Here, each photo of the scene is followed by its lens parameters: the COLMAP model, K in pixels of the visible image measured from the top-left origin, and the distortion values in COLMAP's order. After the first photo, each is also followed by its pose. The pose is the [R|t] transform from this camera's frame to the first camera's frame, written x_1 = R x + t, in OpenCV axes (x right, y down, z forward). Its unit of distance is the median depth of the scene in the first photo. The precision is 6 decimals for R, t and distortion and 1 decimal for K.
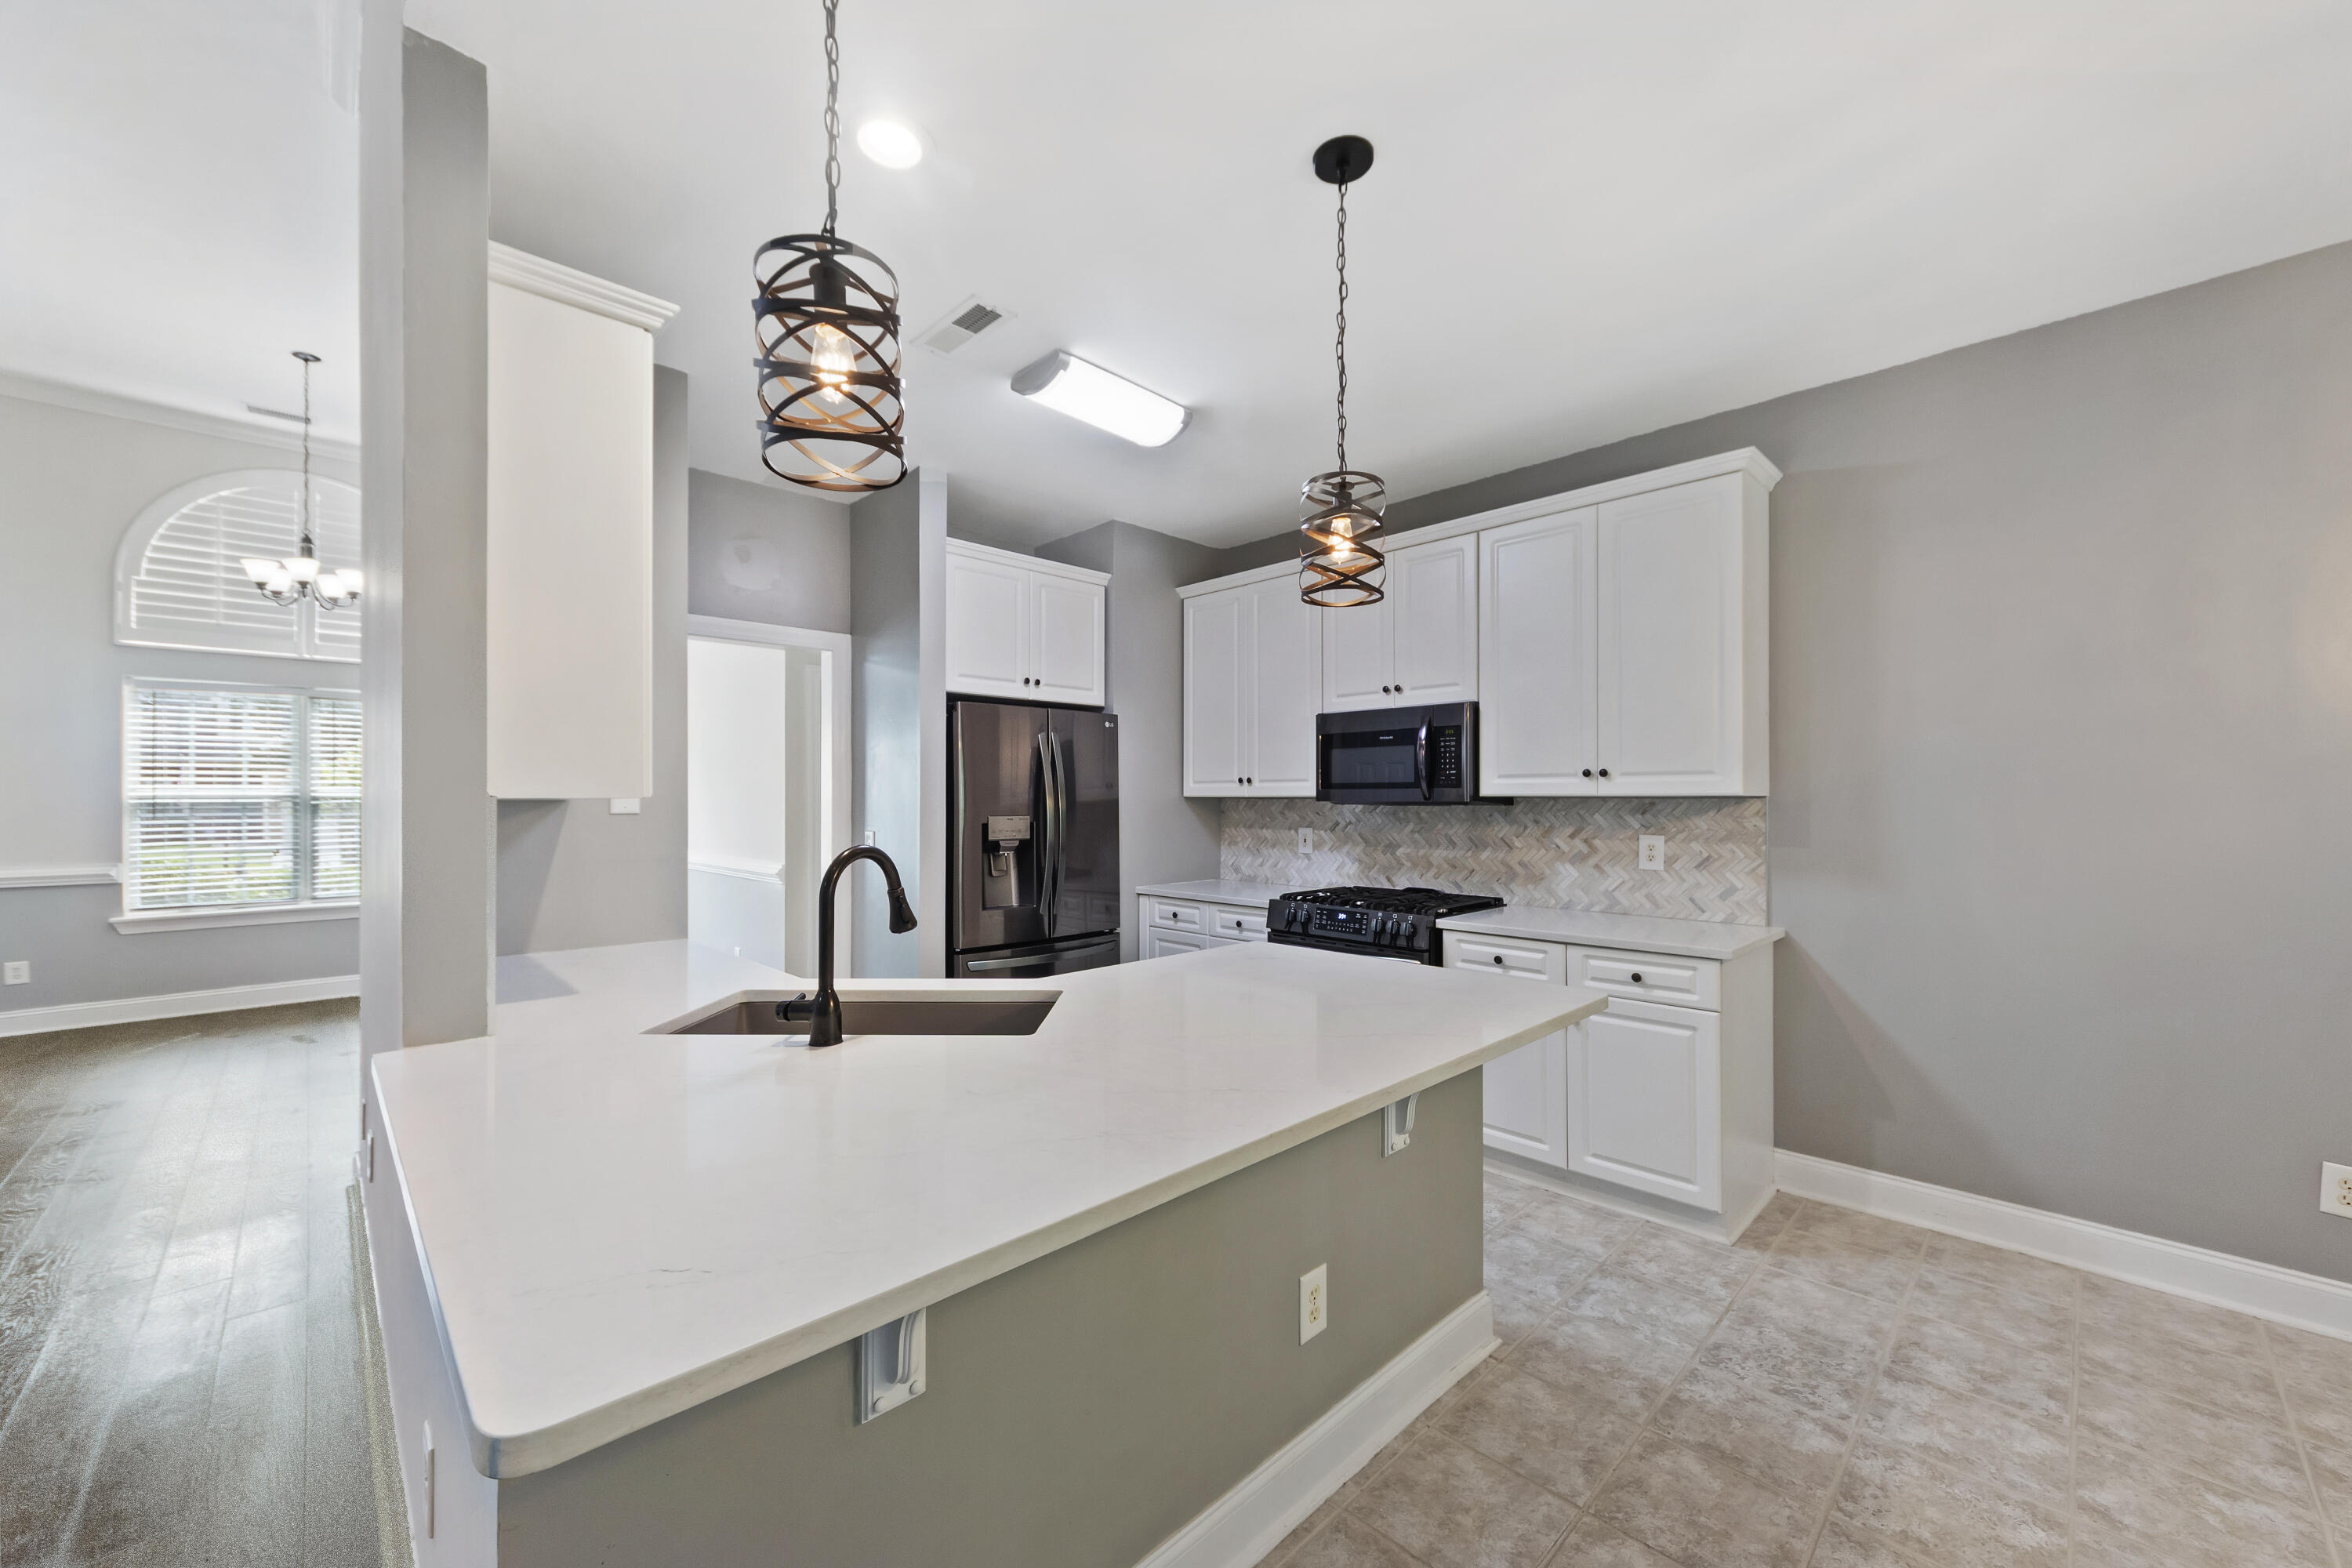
lens RADIAL K [[895.8, 0, 1169.0], [0, 895.8, 794.4], [0, 0, 1]] dist [-0.001947, 0.000107]
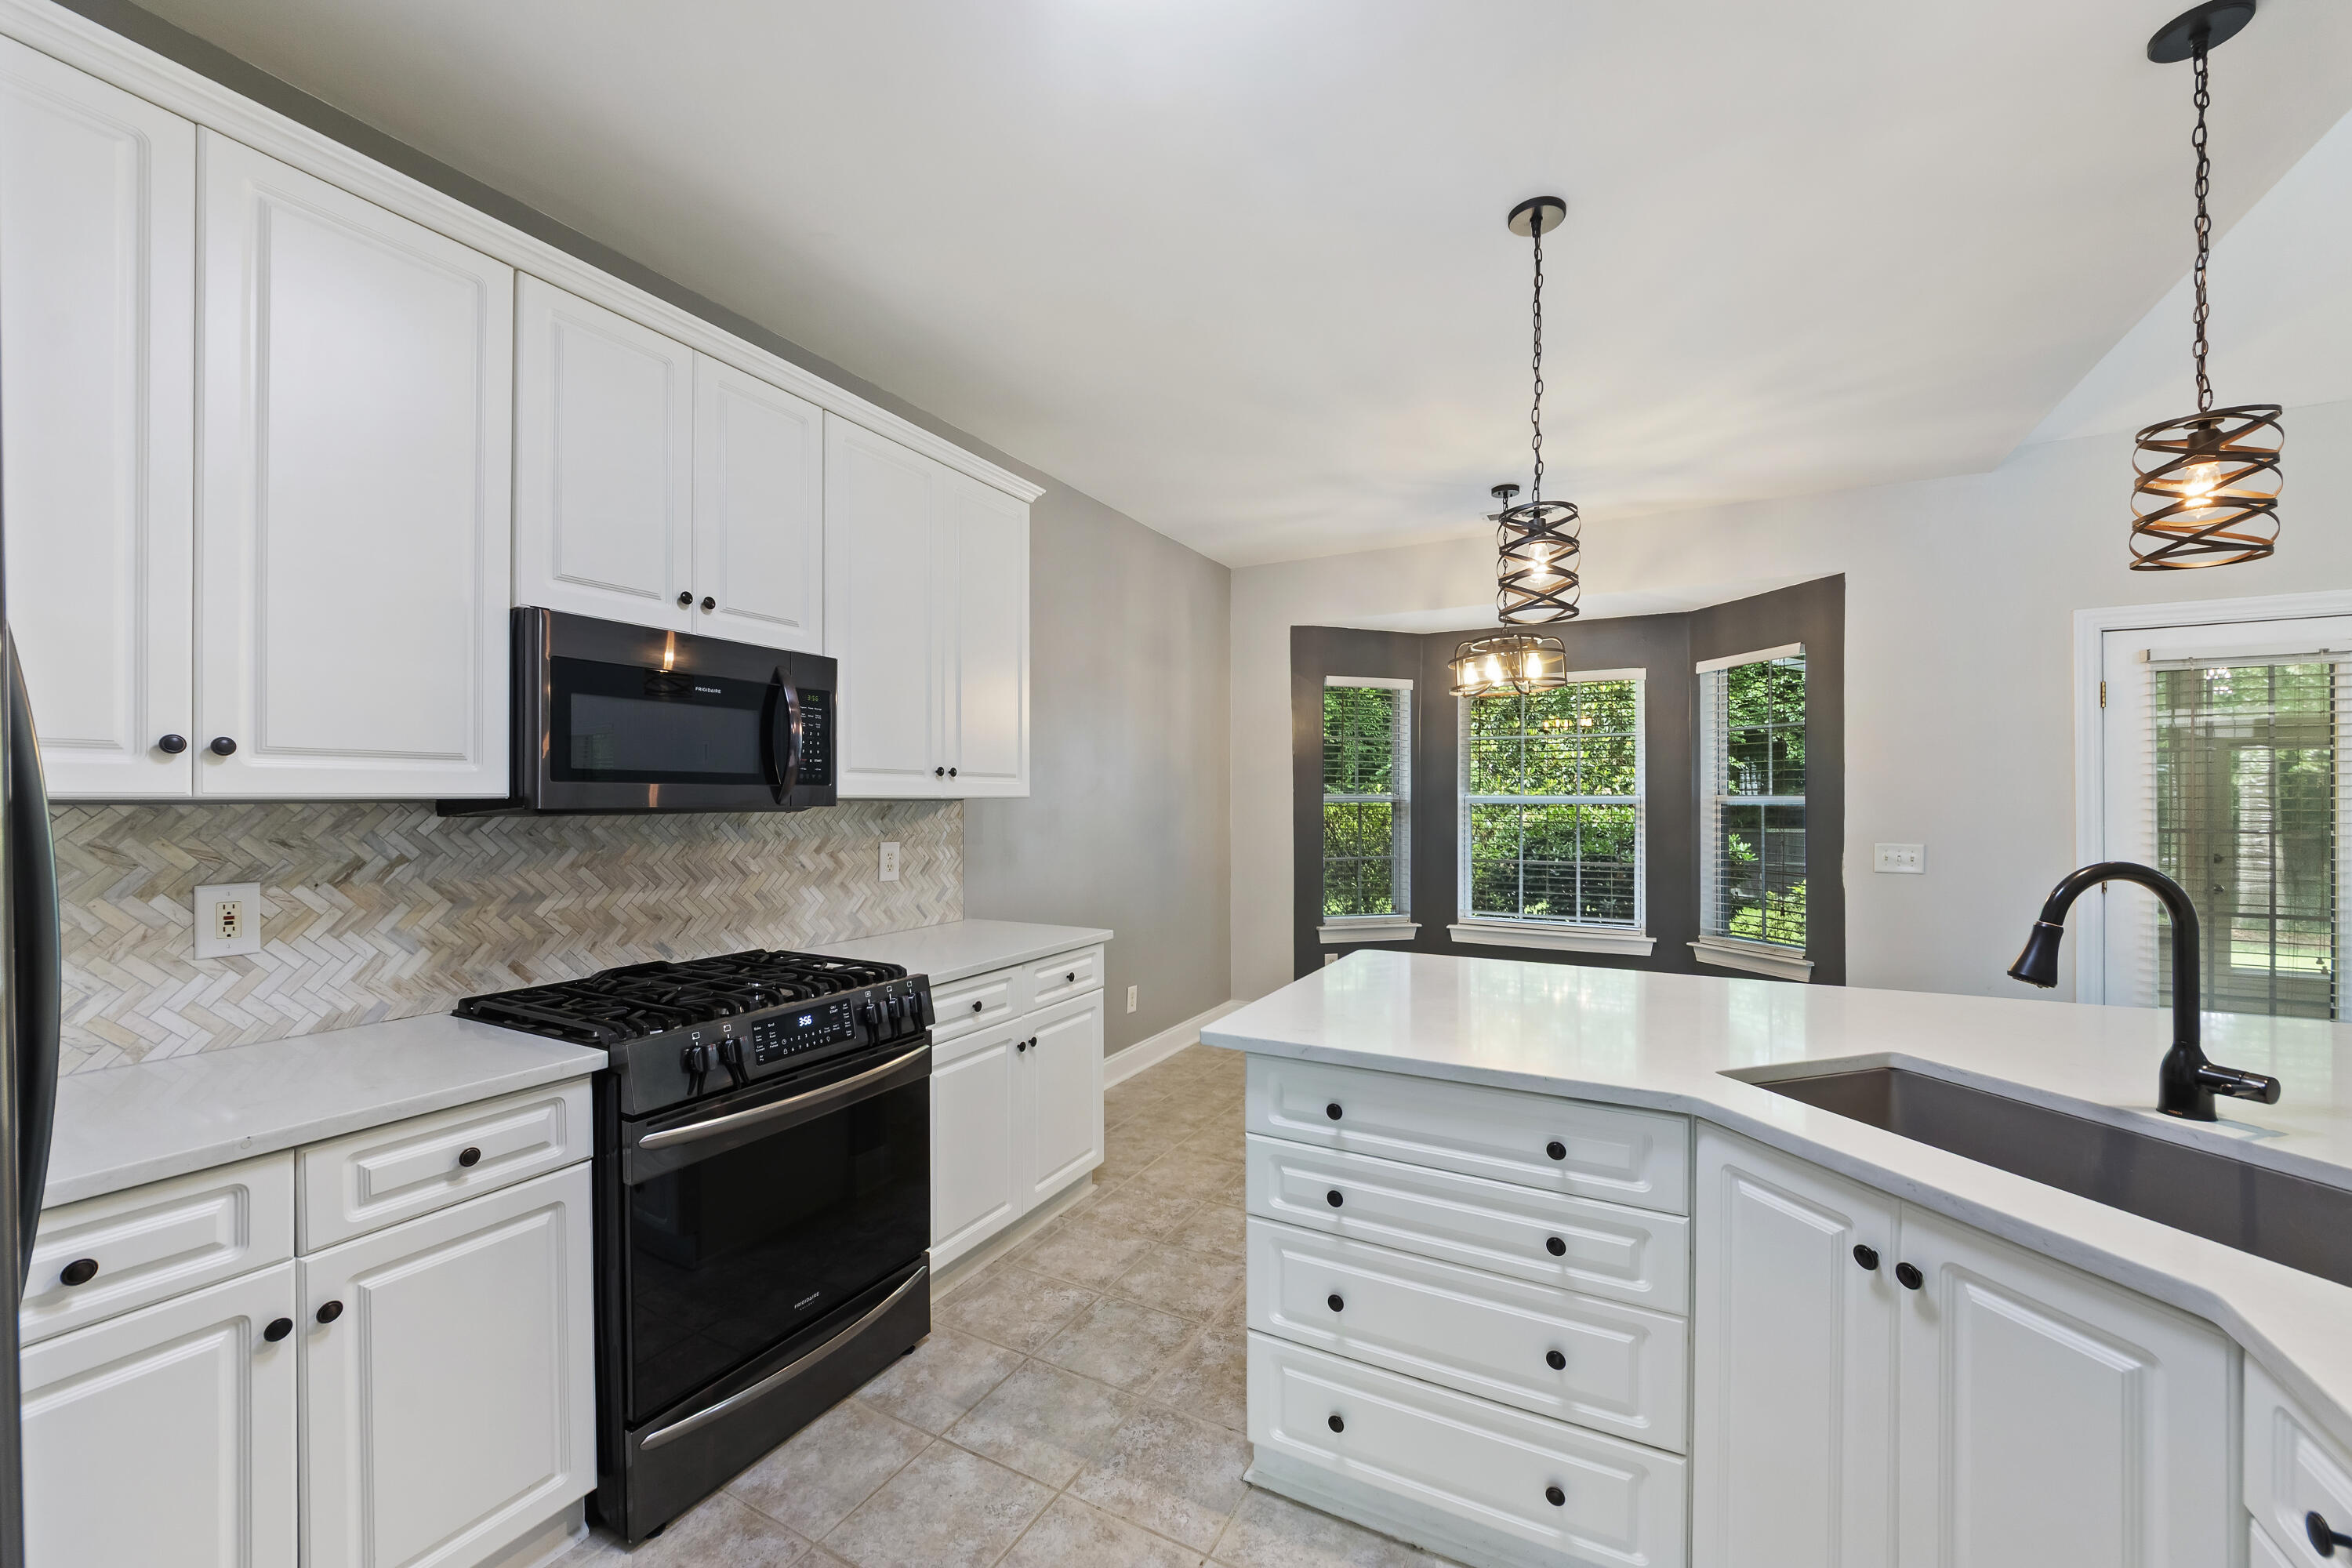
lens RADIAL K [[914.0, 0, 1171.3], [0, 914.0, 794.3], [0, 0, 1]] dist [-0.006231, -0.000243]
pose [[-0.301293, 0.006603, 0.953509, -0.427480], [-0.001039, 0.999973, -0.007253, 0.004167], [-0.953531, -0.003176, -0.301278, 1.027533]]
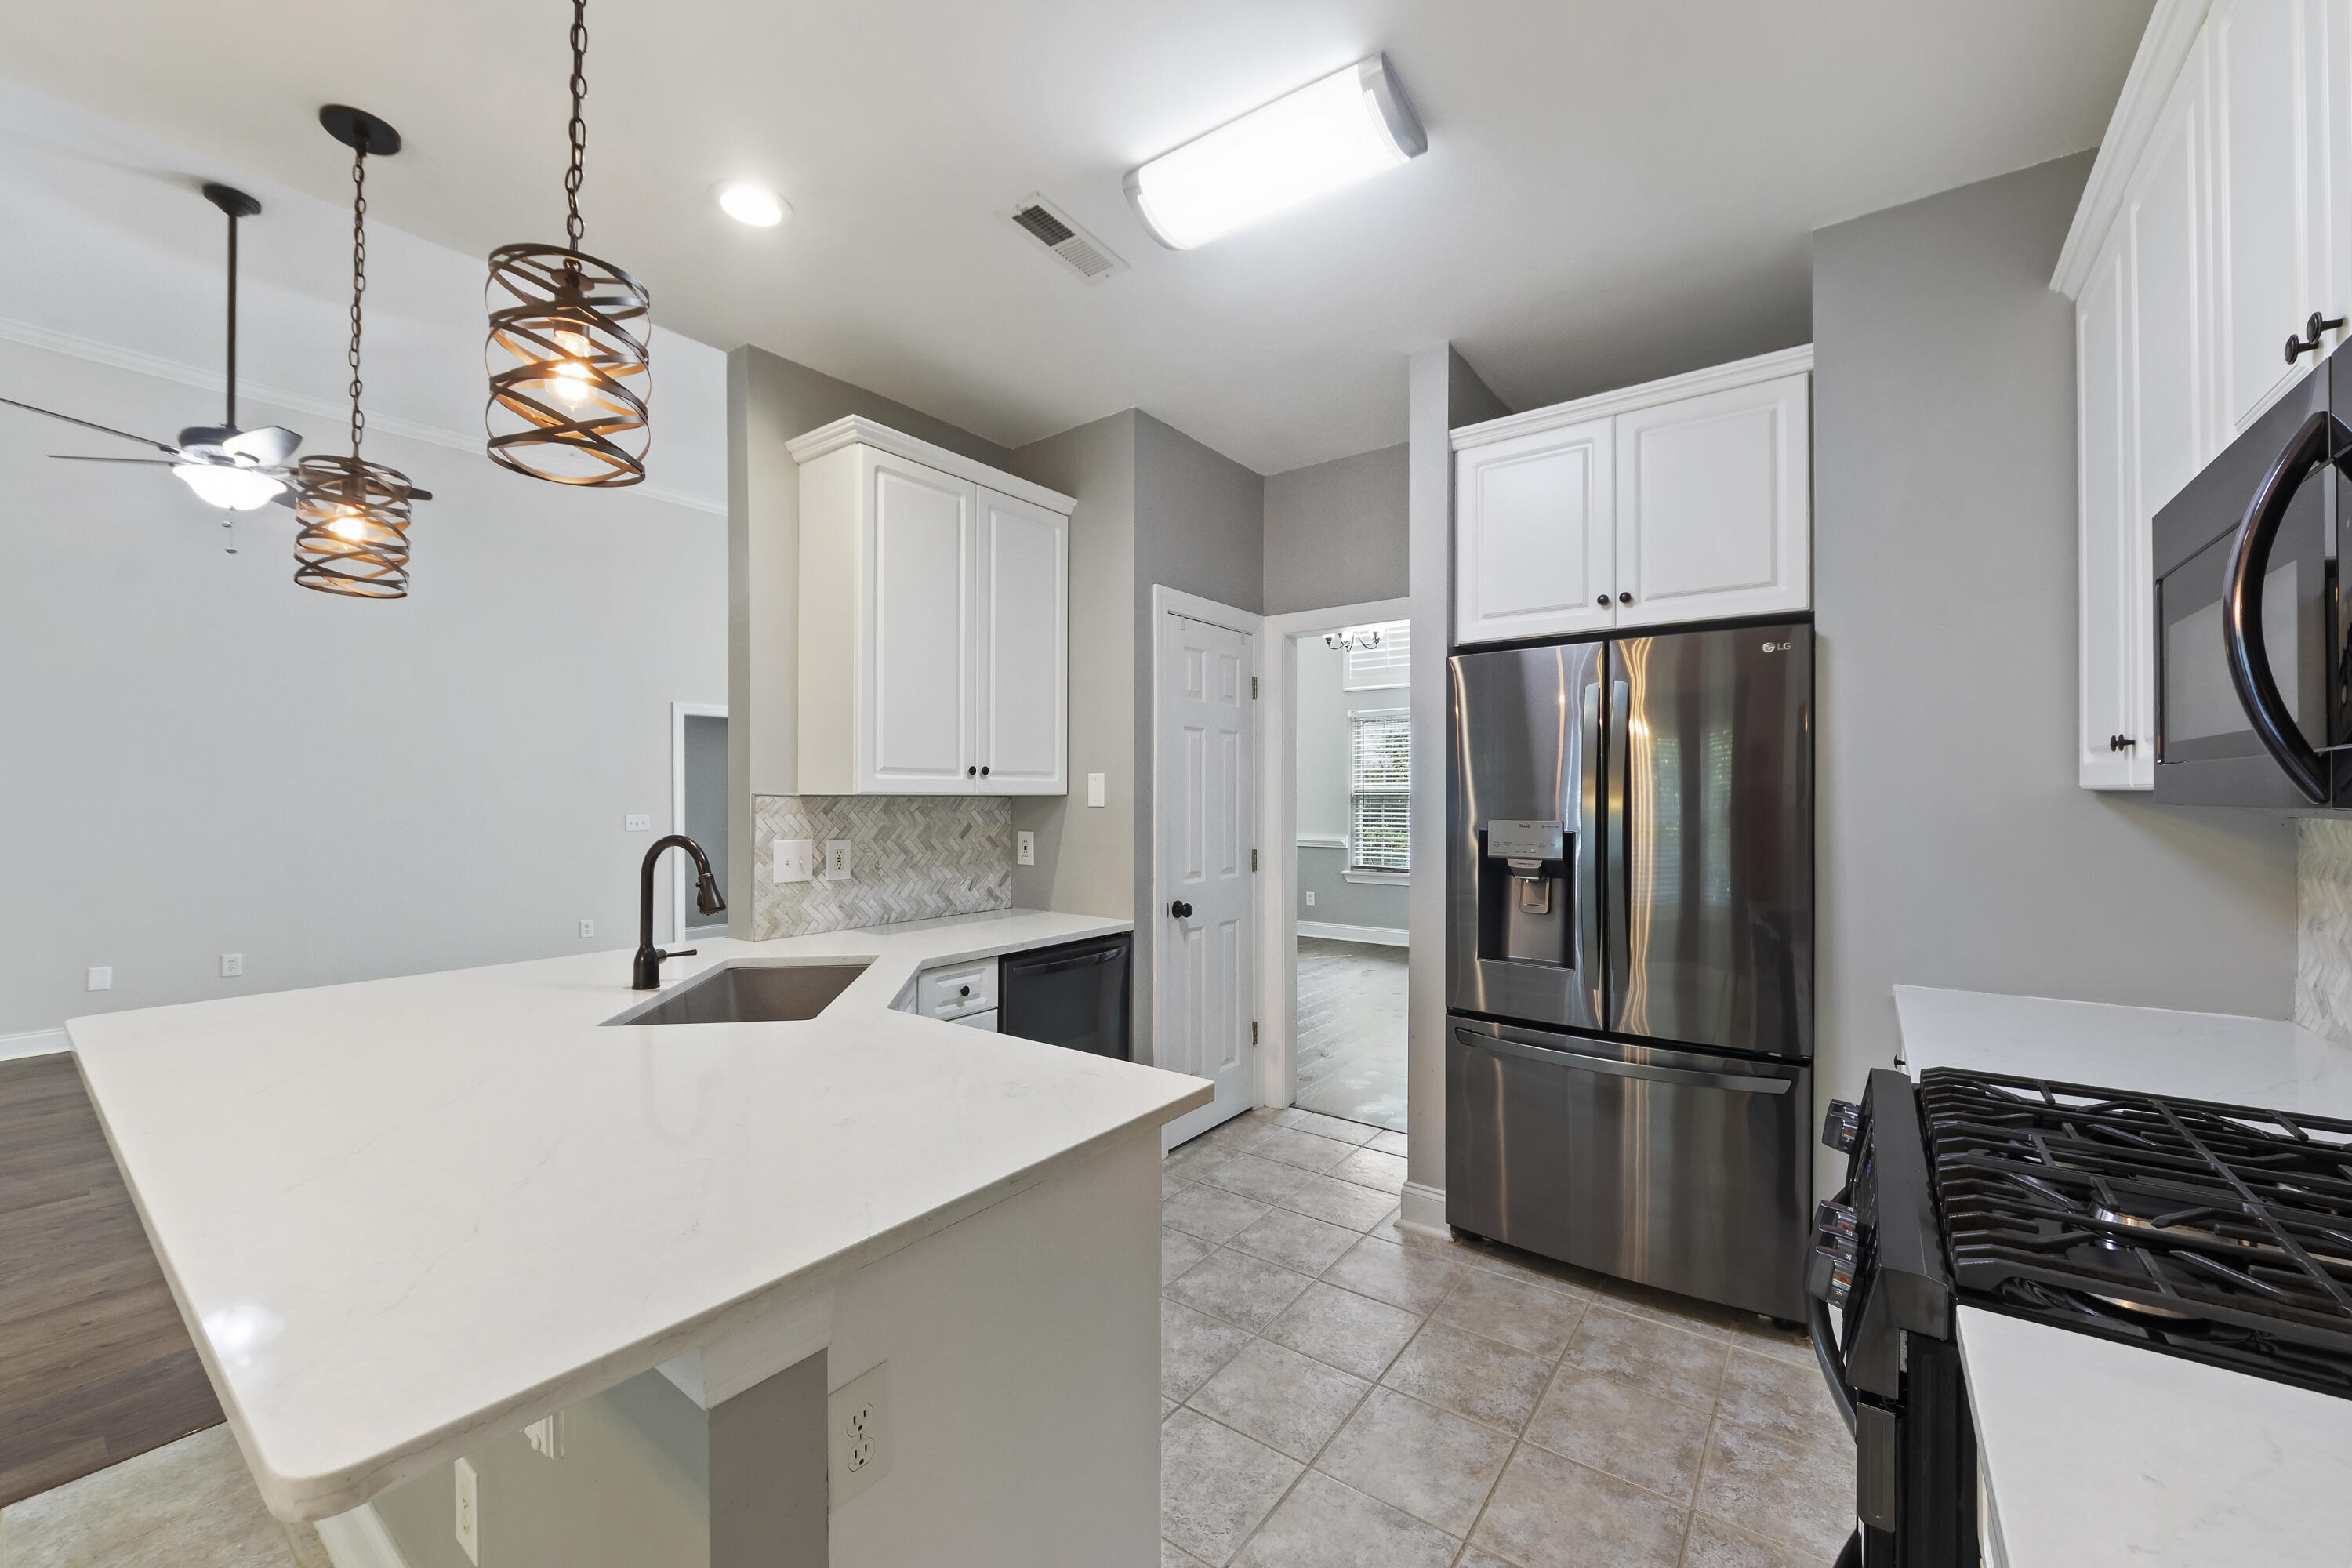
lens RADIAL K [[914.0, 0, 1171.3], [0, 914.0, 794.3], [0, 0, 1]] dist [-0.006231, -0.000243]
pose [[0.158300, 0.001441, -0.987390, 0.505821], [0.004531, 0.999987, 0.002186, 0.003000], [0.987381, -0.004820, 0.158291, 0.758937]]
